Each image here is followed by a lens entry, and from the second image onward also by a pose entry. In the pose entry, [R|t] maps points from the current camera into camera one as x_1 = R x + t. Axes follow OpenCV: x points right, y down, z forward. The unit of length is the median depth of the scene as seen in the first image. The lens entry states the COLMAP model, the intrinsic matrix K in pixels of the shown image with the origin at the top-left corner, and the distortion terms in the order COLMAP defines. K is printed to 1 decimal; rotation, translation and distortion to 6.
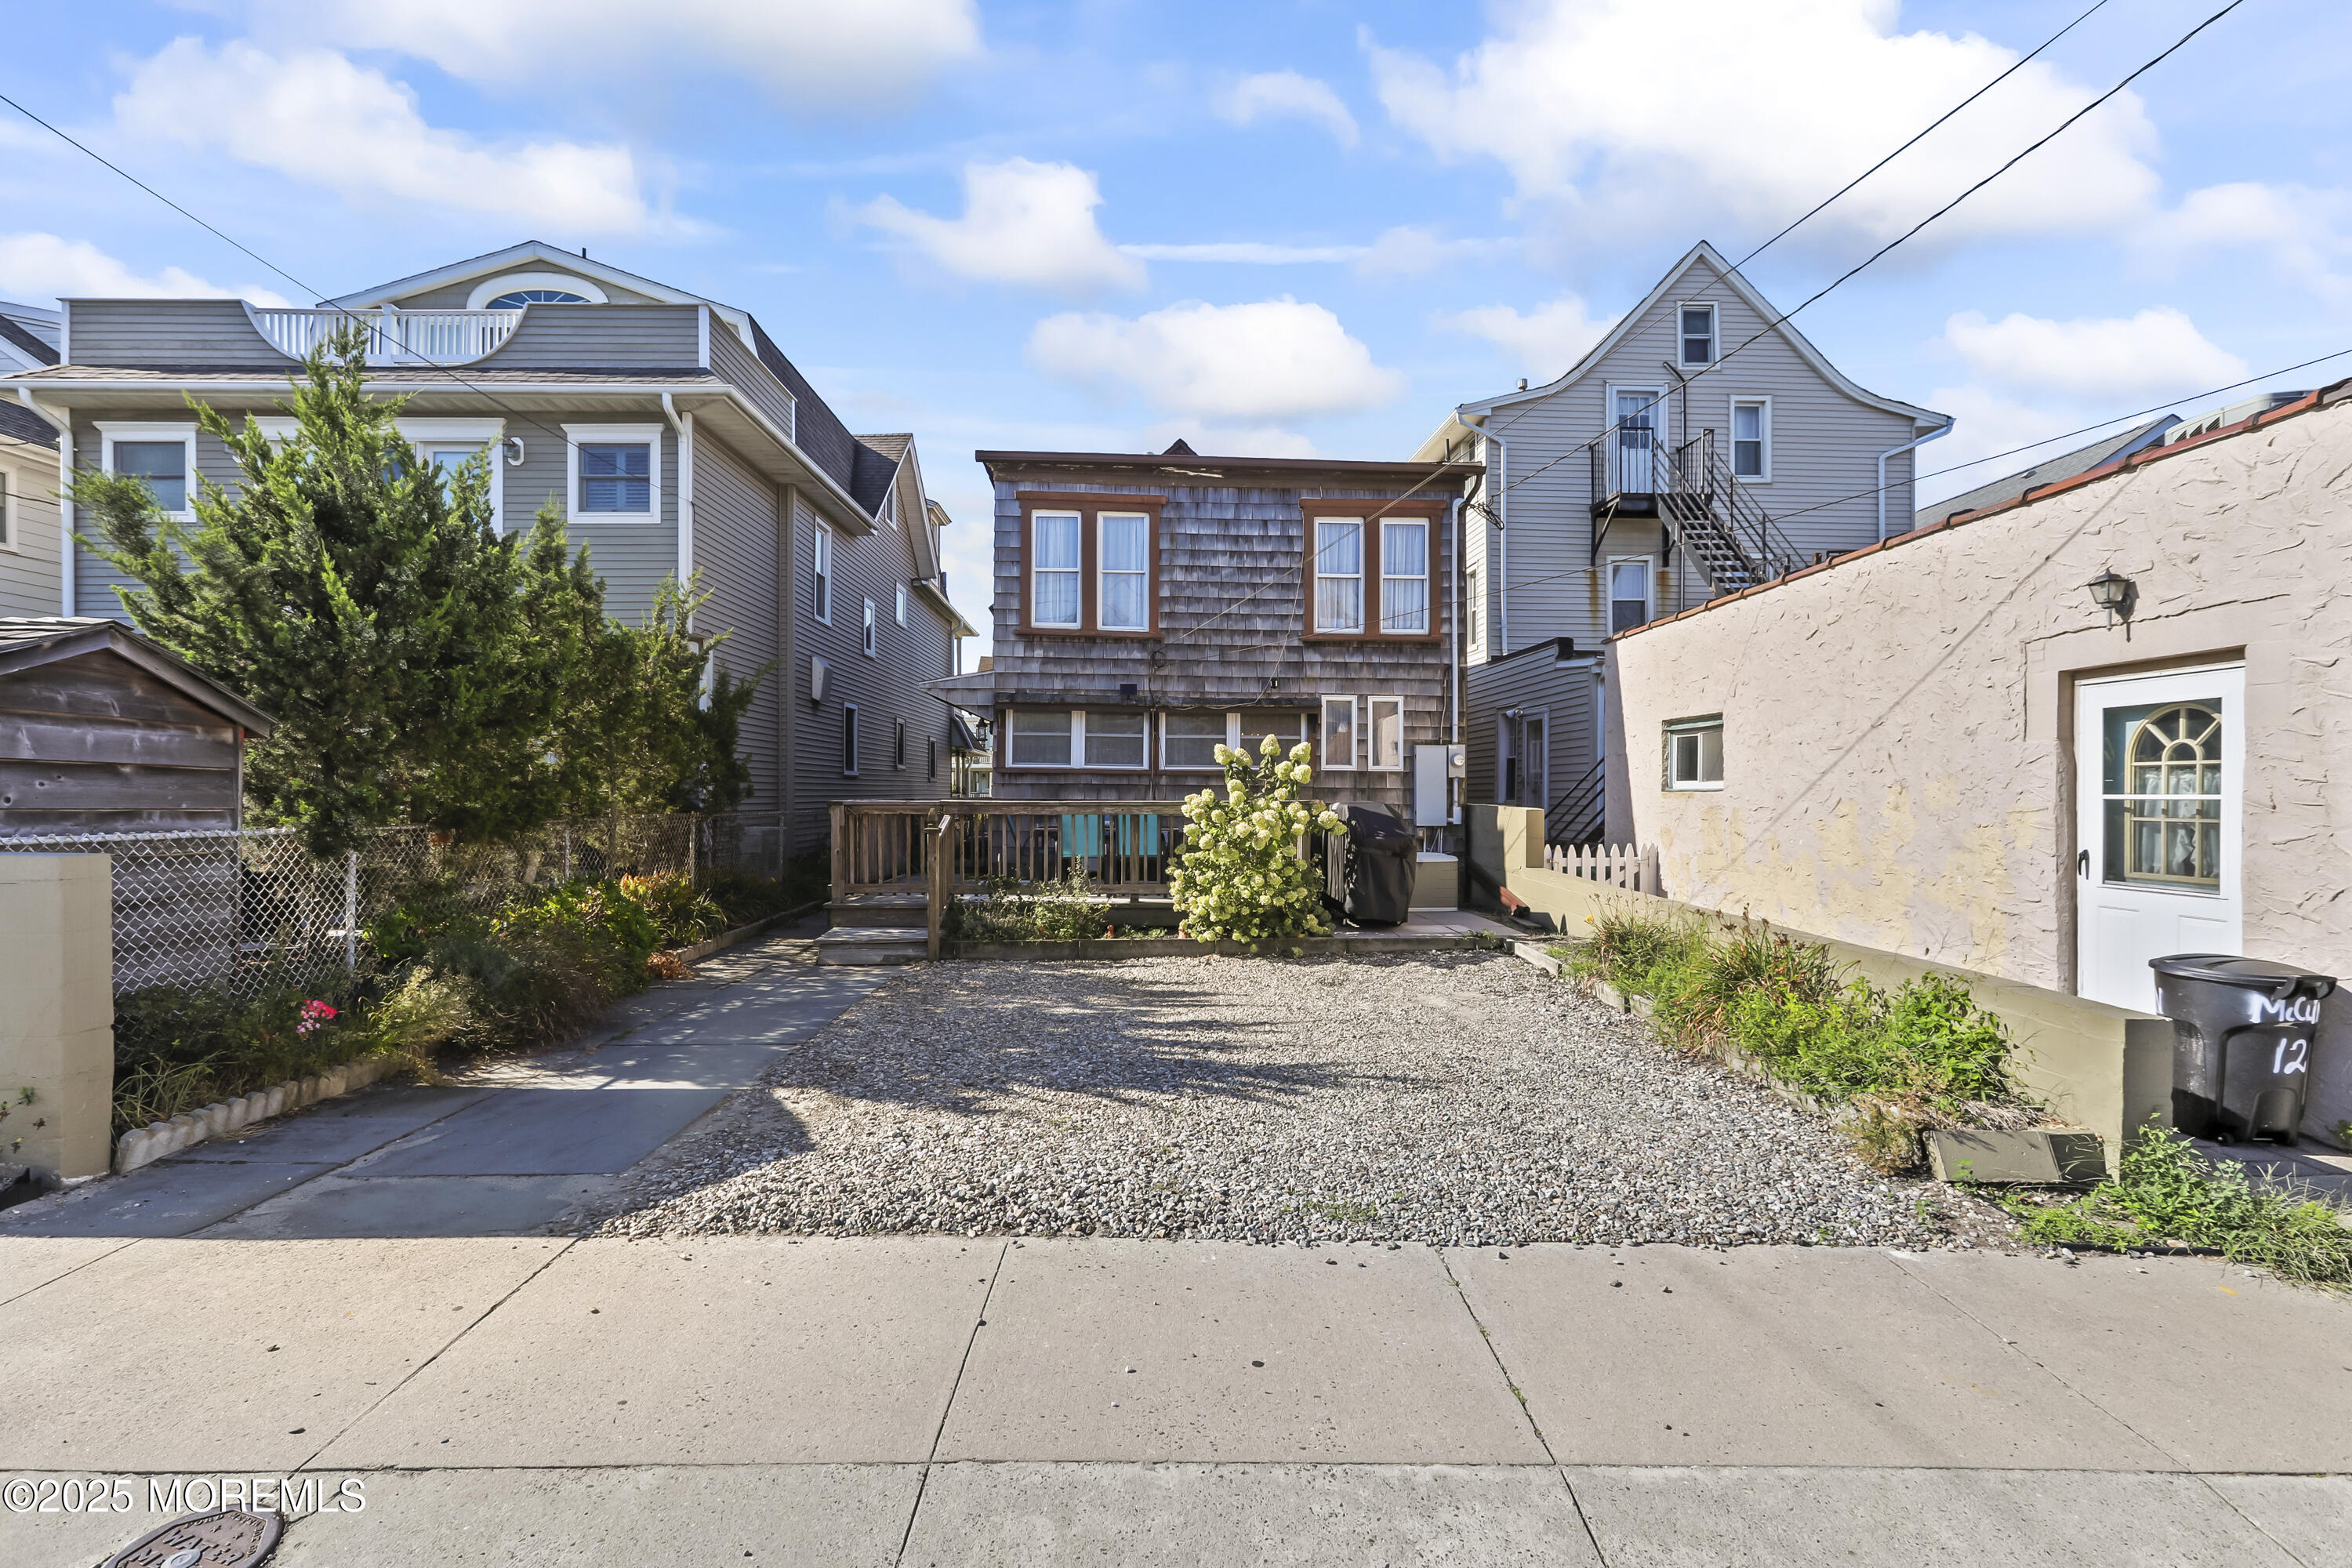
lens RADIAL K [[1067.2, 0, 1155.1], [0, 1067.2, 792.9], [0, 0, 1]] dist [0.000613, 0.007751]
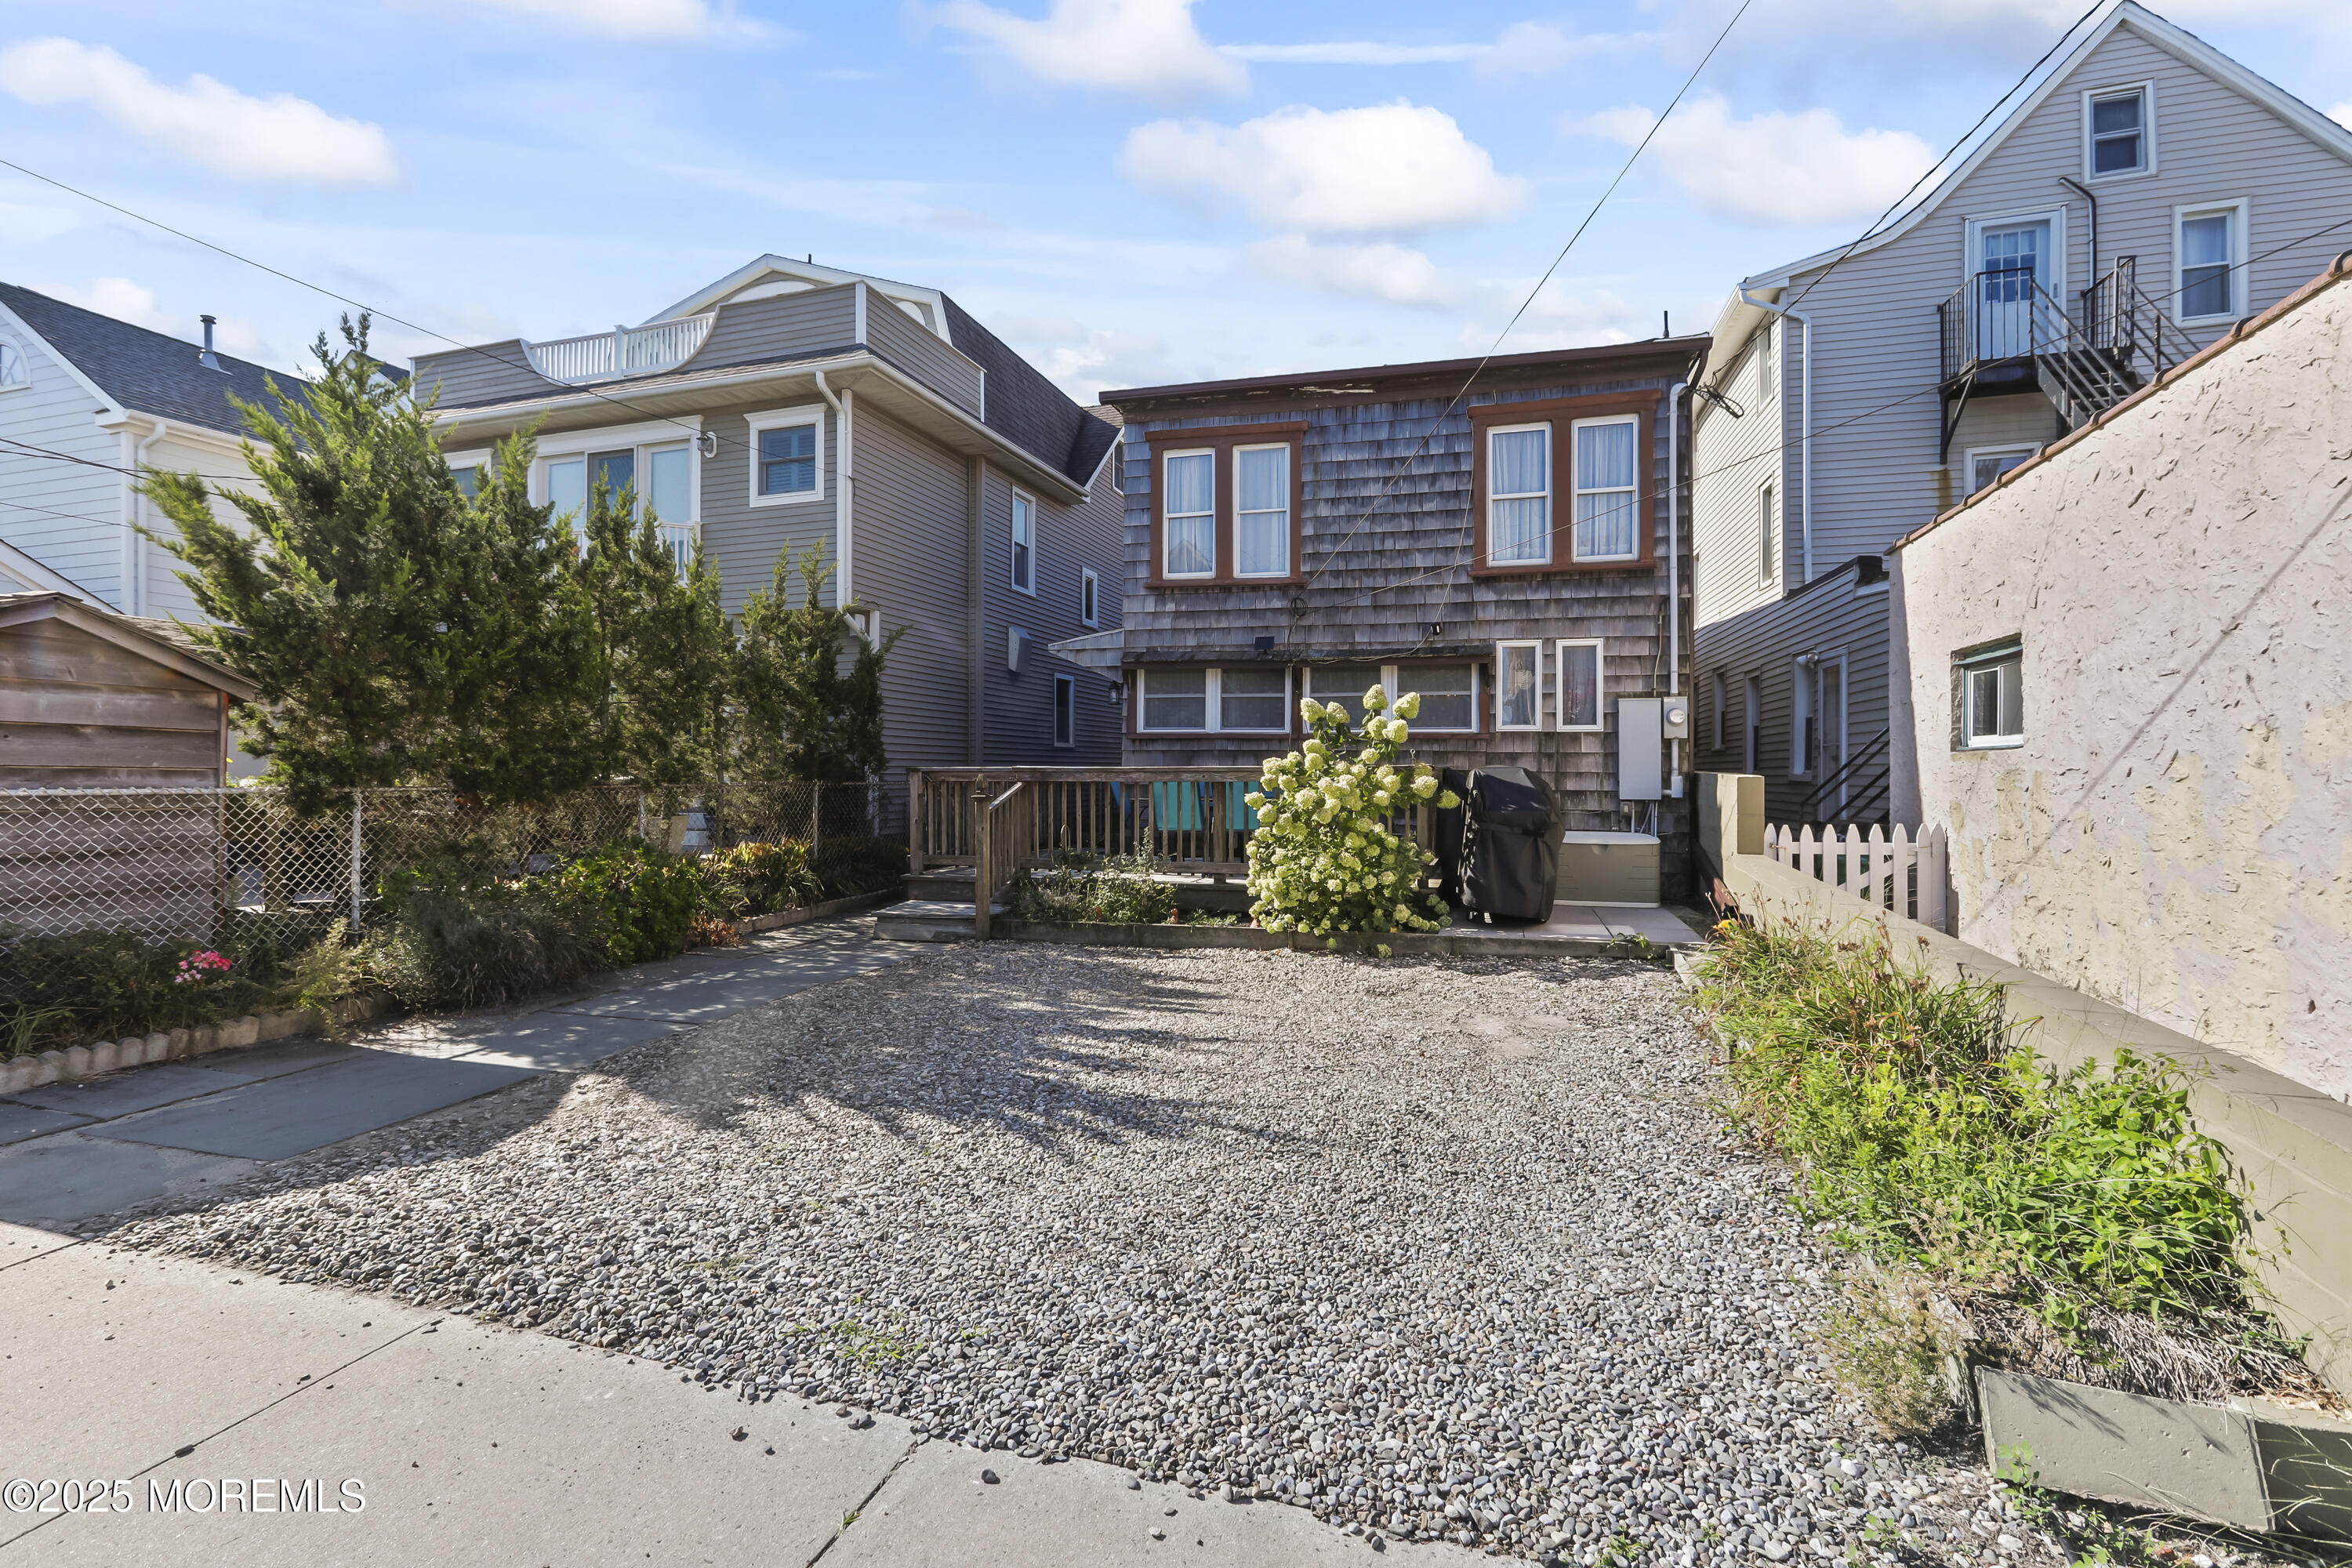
lens RADIAL K [[1067.2, 0, 1173.5], [0, 1067.2, 772.1], [0, 0, 1]] dist [0.000613, 0.007751]
pose [[0.947678, -0.002871, -0.319215, 0.226935], [0.002622, 0.999996, -0.001211, 0.013085], [0.319217, 0.000311, 0.947681, 0.168754]]
